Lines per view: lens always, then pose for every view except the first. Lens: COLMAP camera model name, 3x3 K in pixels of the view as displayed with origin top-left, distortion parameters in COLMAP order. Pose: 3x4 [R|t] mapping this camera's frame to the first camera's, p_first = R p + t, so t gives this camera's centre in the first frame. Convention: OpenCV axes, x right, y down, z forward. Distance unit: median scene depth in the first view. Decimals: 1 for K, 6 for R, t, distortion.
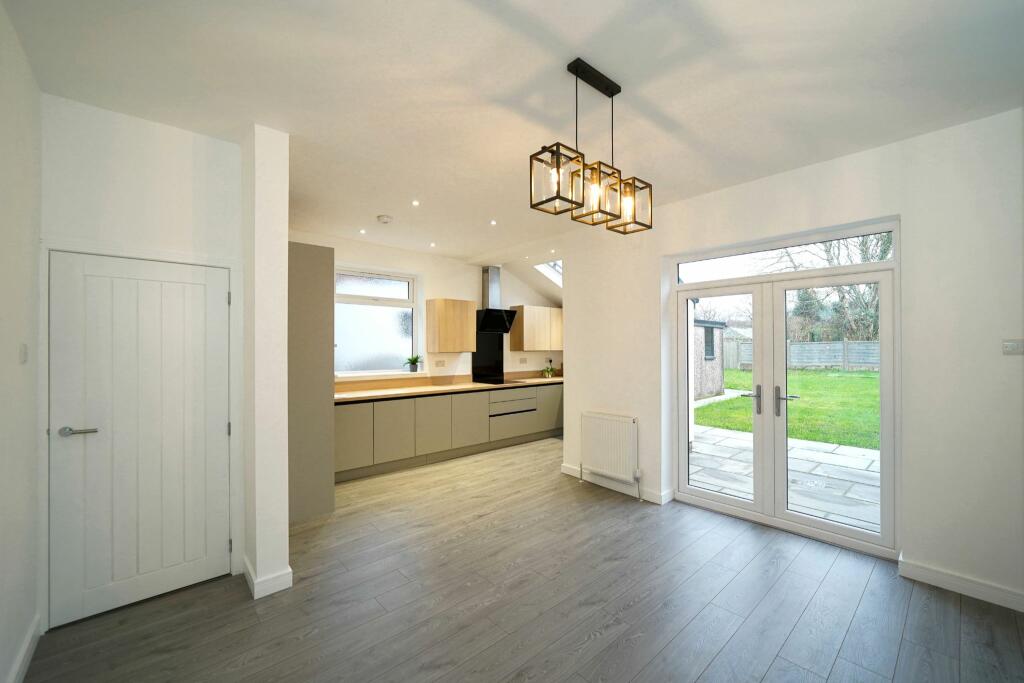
lens RADIAL K [[426.9, 0, 512.0], [0, 426.9, 341.5], [0, 0, 1]] dist [-0.001431, -0.000133]
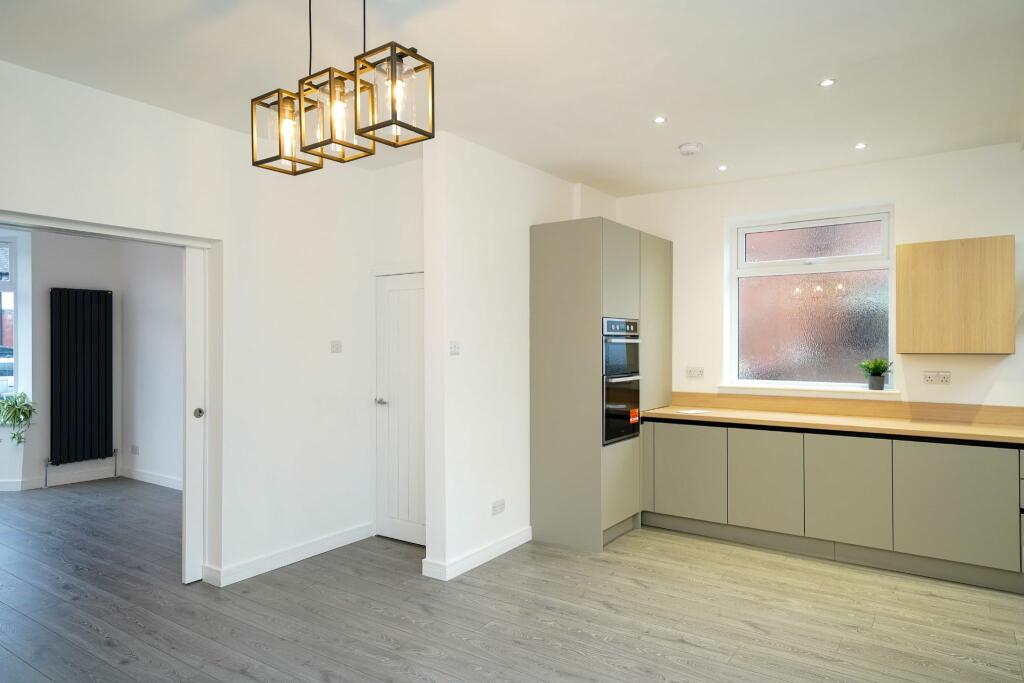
lens RADIAL K [[638.2, 0, 512.0], [0, 638.2, 341.5], [0, 0, 1]] dist [0.038228, -0.002790]
pose [[0.204729, -0.007174, -0.978792, 0.622617], [0.014356, 0.999888, -0.004326, 0.010526], [0.978713, -0.013166, 0.204809, 0.526871]]
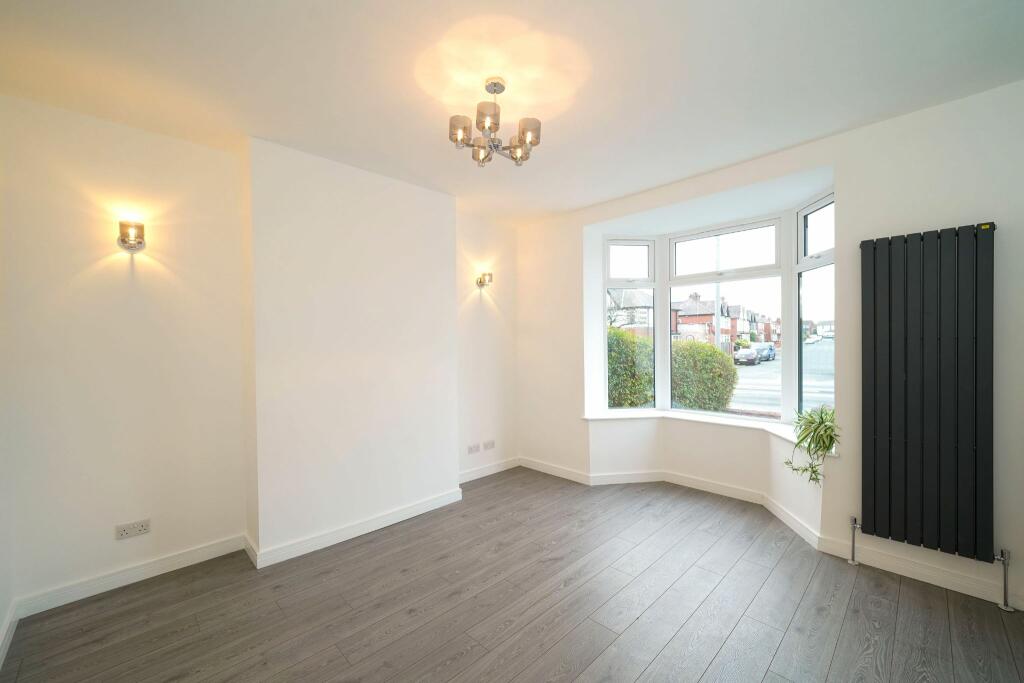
lens RADIAL K [[426.9, 0, 512.0], [0, 426.9, 341.5], [0, 0, 1]] dist [-0.001431, -0.000133]
pose [[-0.998726, 0.006724, -0.050019, -0.682865], [0.007113, 0.999946, -0.007596, 0.005361], [0.049965, -0.007942, -0.998719, 0.350726]]
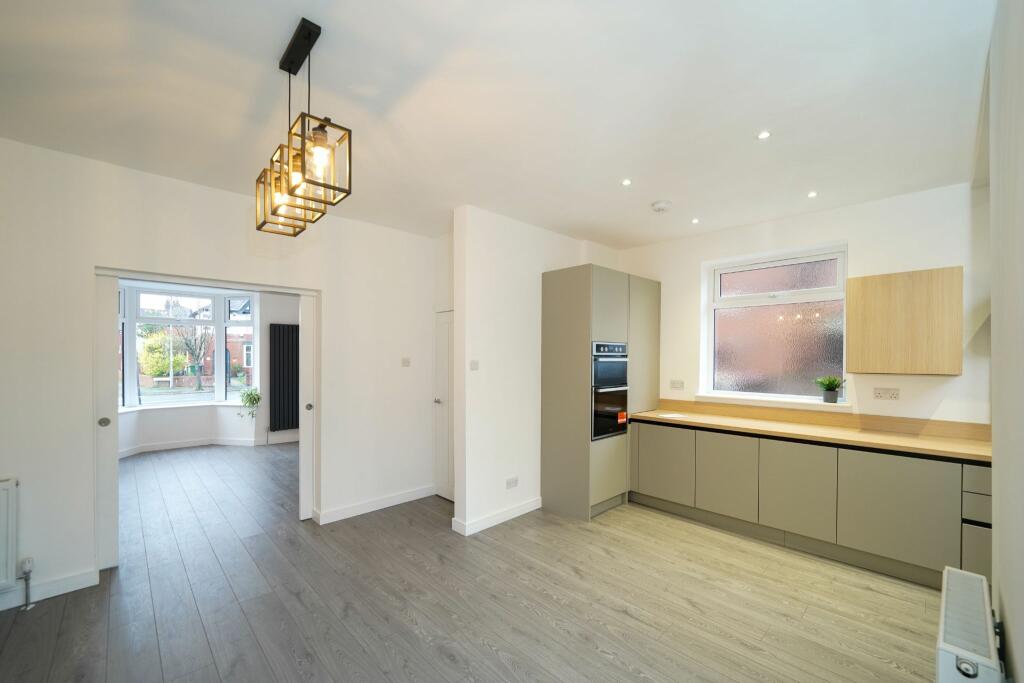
lens RADIAL K [[418.2, 0, 504.2], [0, 418.2, 358.7], [0, 0, 1]] dist [-0.002022, 0.000084]
pose [[0.000489, 0.002546, -0.999997, 0.512326], [0.009552, 0.999951, 0.002550, 0.000767], [0.999954, -0.009554, 0.000465, 0.700388]]
